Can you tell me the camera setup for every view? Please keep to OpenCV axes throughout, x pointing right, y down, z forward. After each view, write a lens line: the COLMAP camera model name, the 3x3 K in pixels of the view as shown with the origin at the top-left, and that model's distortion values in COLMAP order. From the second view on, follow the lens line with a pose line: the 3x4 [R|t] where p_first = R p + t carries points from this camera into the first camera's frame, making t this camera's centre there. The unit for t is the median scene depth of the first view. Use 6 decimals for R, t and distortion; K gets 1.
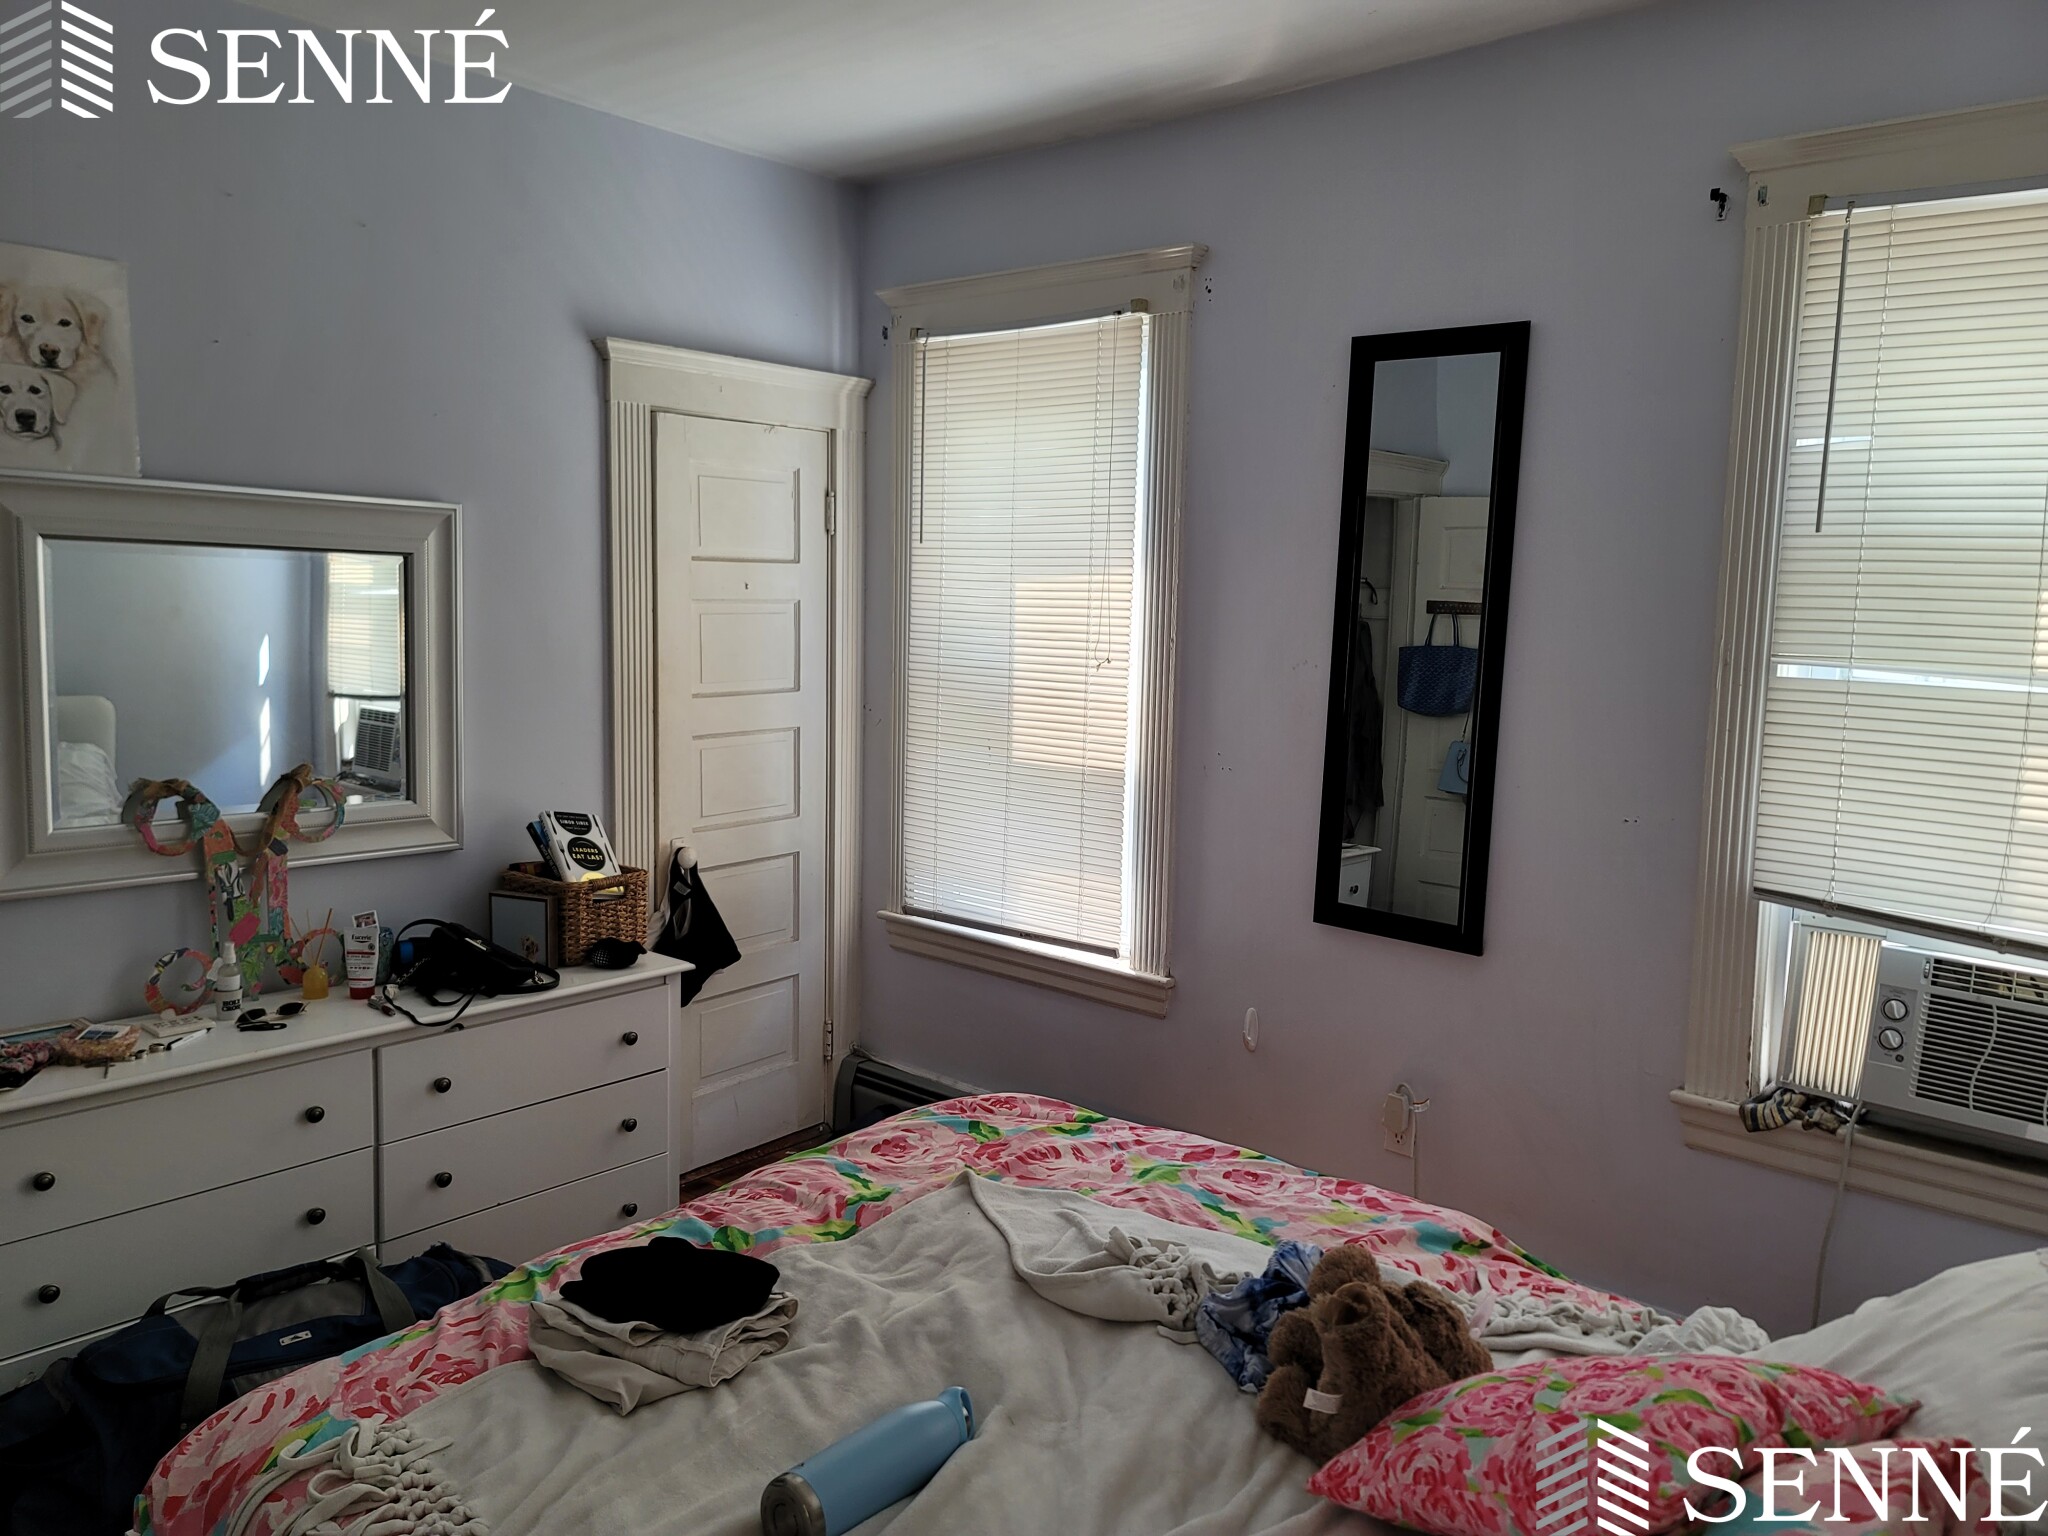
lens RADIAL K [[1511.3, 0, 1031.0], [0, 1511.3, 737.7], [0, 0, 1]] dist [0.037937, -0.032298]
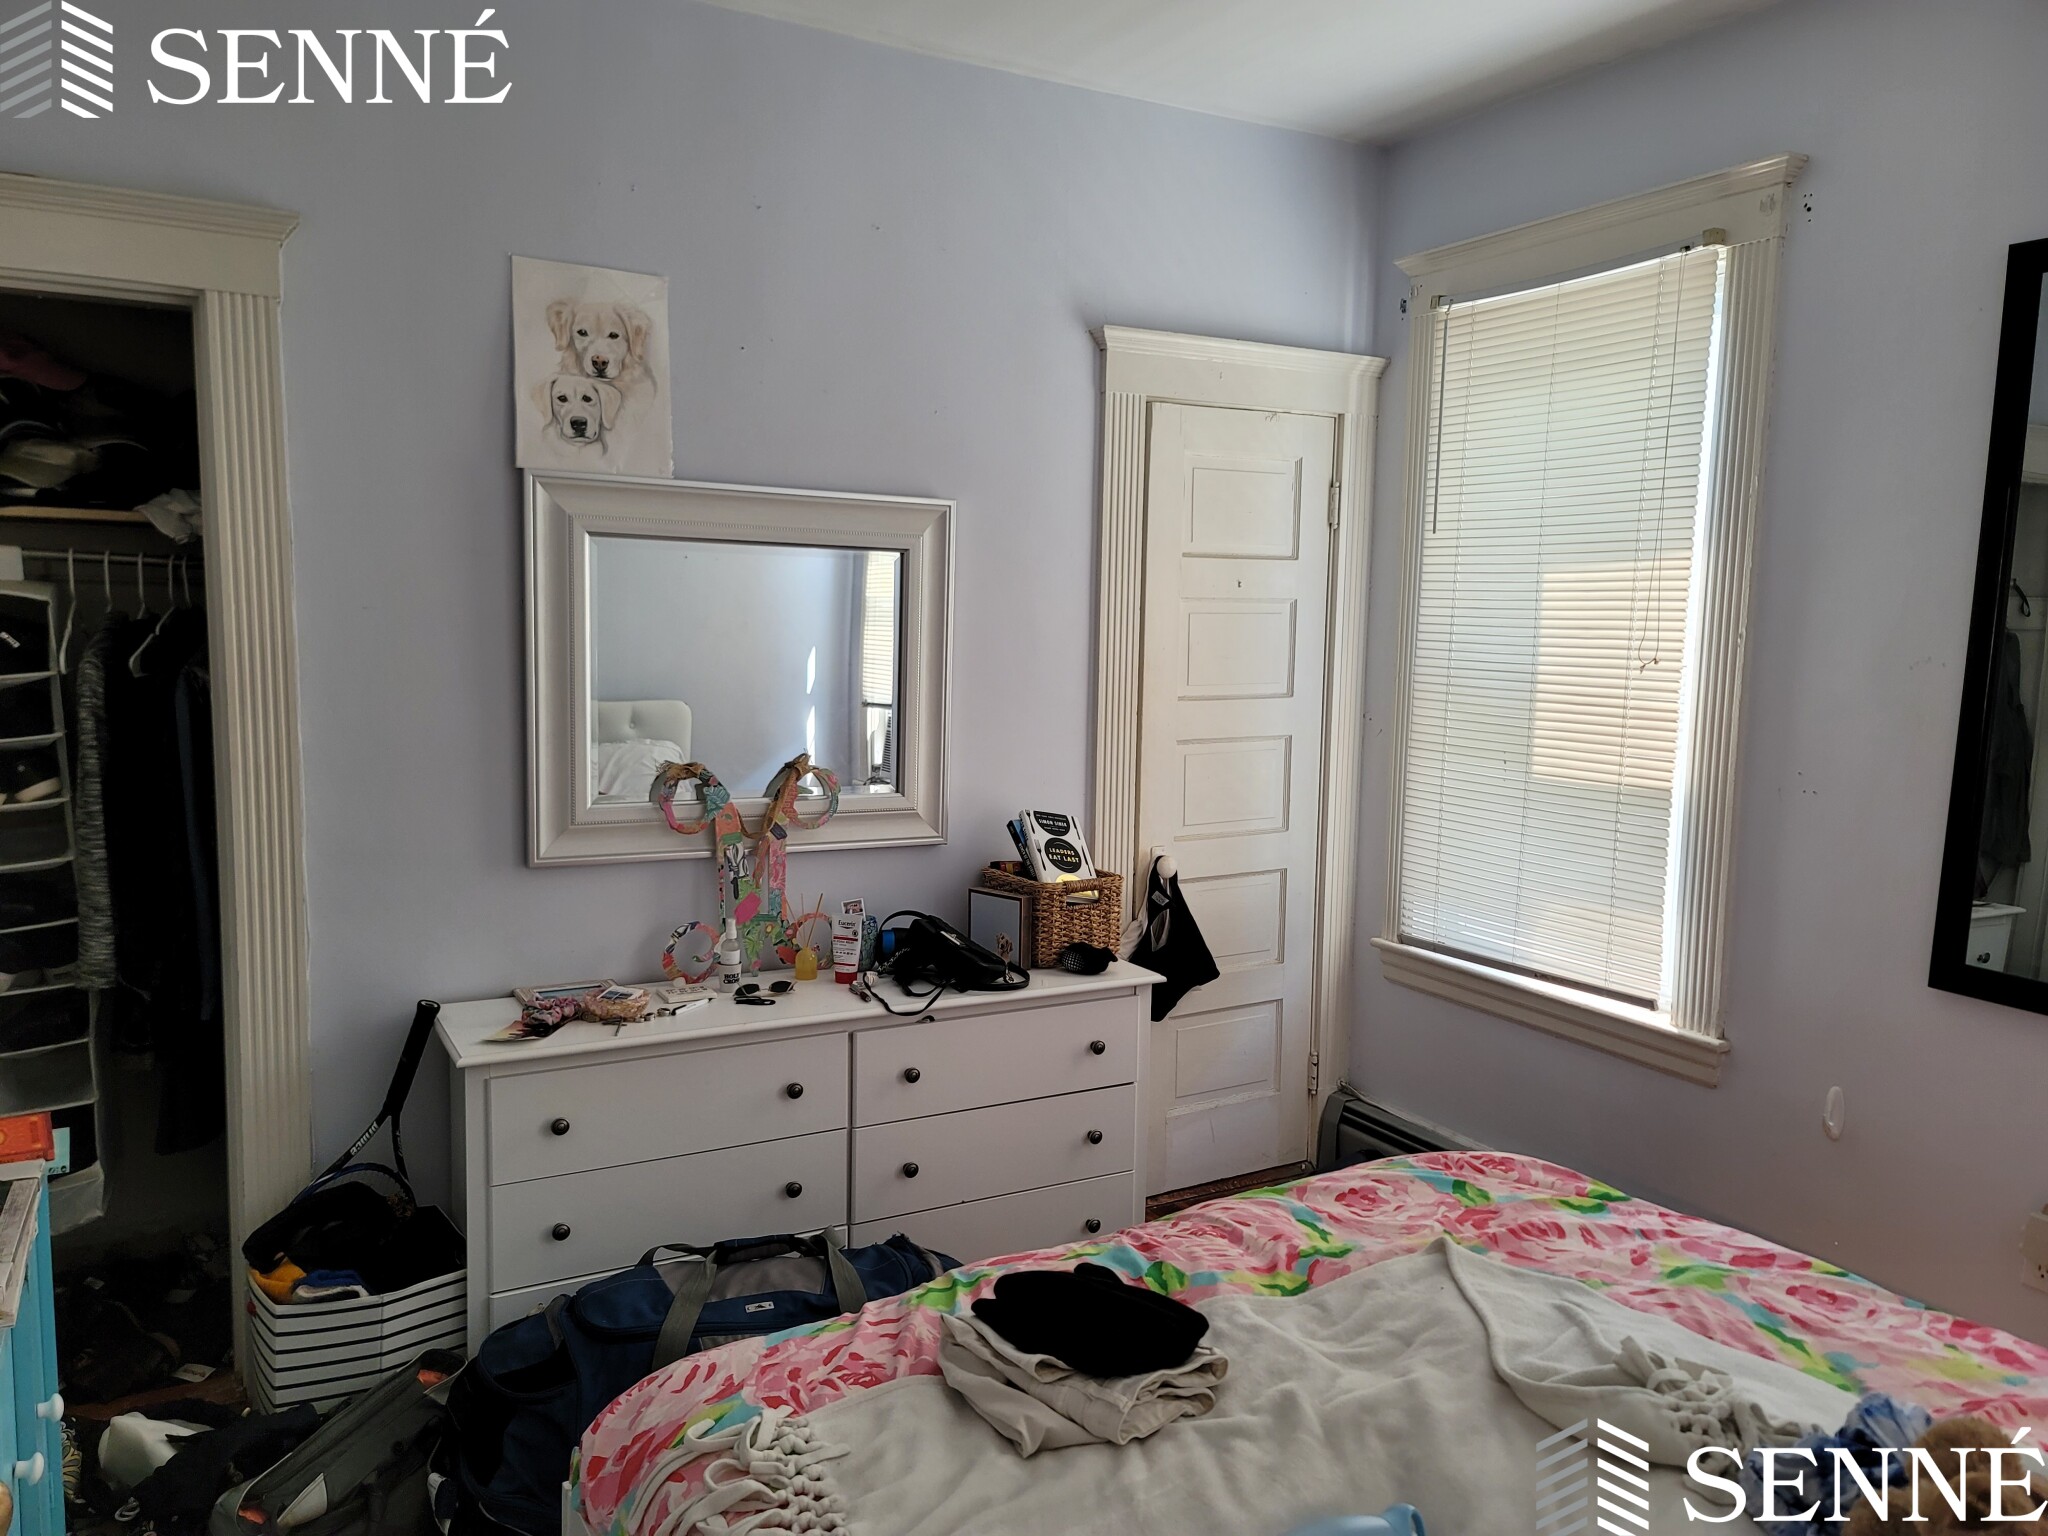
lens RADIAL K [[1497.1, 0, 1019.9], [0, 1497.1, 783.8], [0, 0, 1]] dist [0.056504, -0.035270]
pose [[0.937704, 0.032899, -0.345875, 0.016729], [-0.030627, 0.999458, 0.012034, 0.025629], [0.346084, -0.000691, 0.938203, 0.111037]]
